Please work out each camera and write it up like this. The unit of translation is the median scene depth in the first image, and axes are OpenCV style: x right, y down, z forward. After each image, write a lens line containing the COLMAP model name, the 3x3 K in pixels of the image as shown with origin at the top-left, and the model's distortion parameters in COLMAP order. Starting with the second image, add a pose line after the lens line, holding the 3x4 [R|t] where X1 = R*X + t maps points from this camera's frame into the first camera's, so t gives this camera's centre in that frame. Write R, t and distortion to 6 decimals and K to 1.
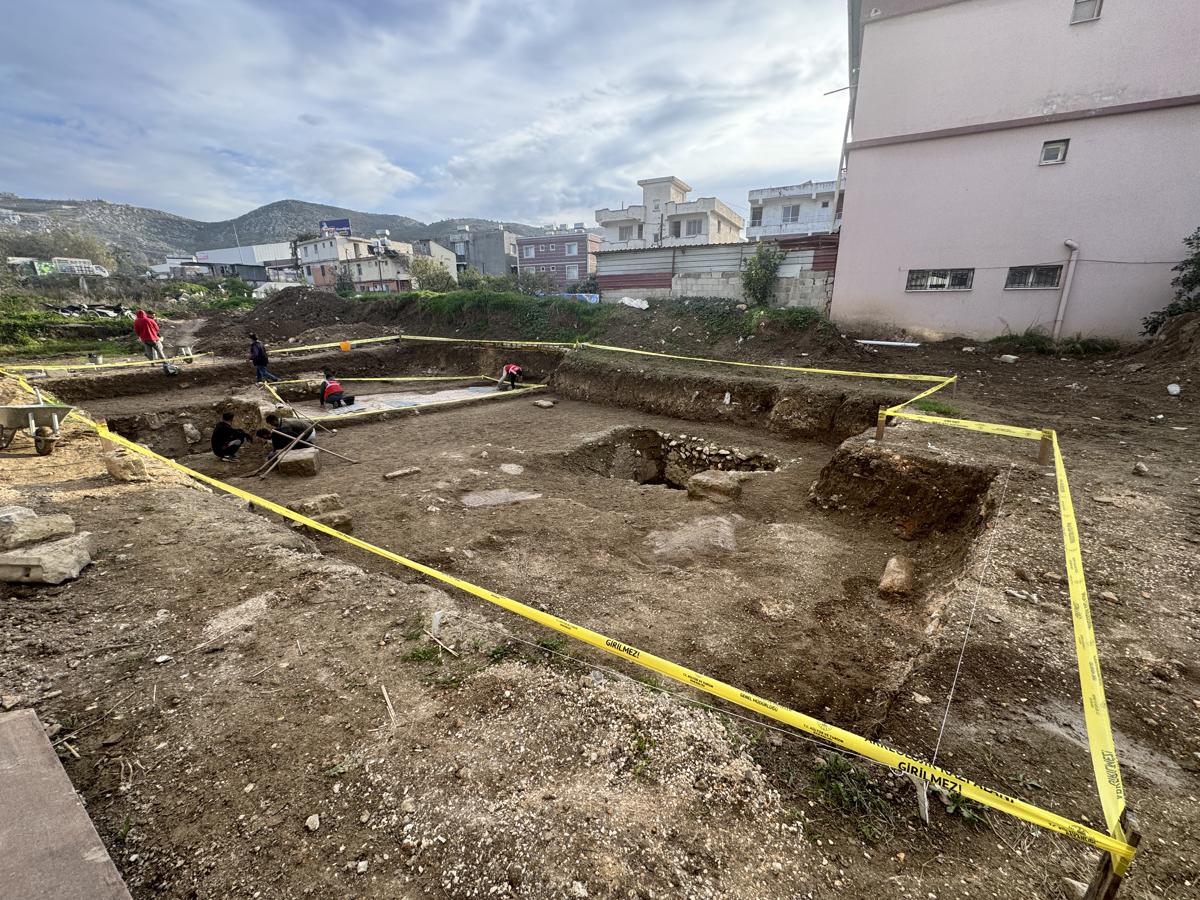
lens RADIAL K [[478.0, 0, 597.8], [0, 478.0, 446.8], [0, 0, 1]] dist [-0.000439, -0.000466]
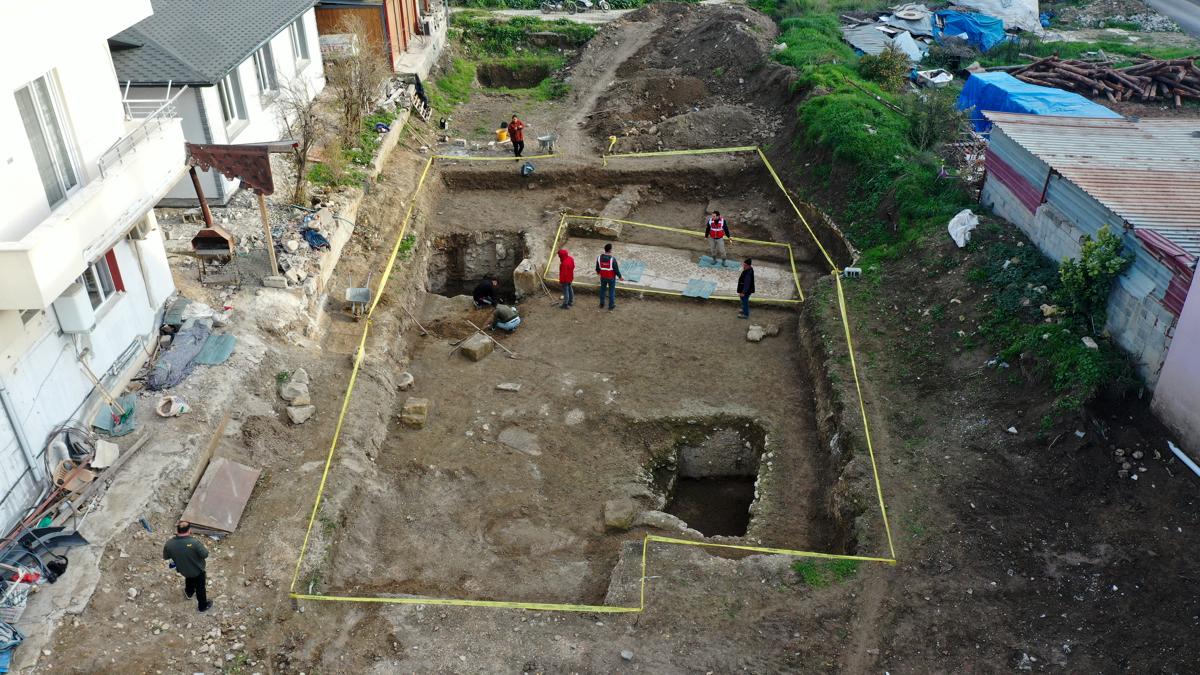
lens RADIAL K [[958.7, 0, 603.0], [0, 958.7, 334.4], [0, 0, 1]] dist [0.016932, 0.014585]
pose [[0.596767, 0.407939, -0.690981, 1.106596], [-0.213788, 0.910834, 0.353096, -0.772125], [0.773410, -0.062992, 0.630768, -0.362086]]
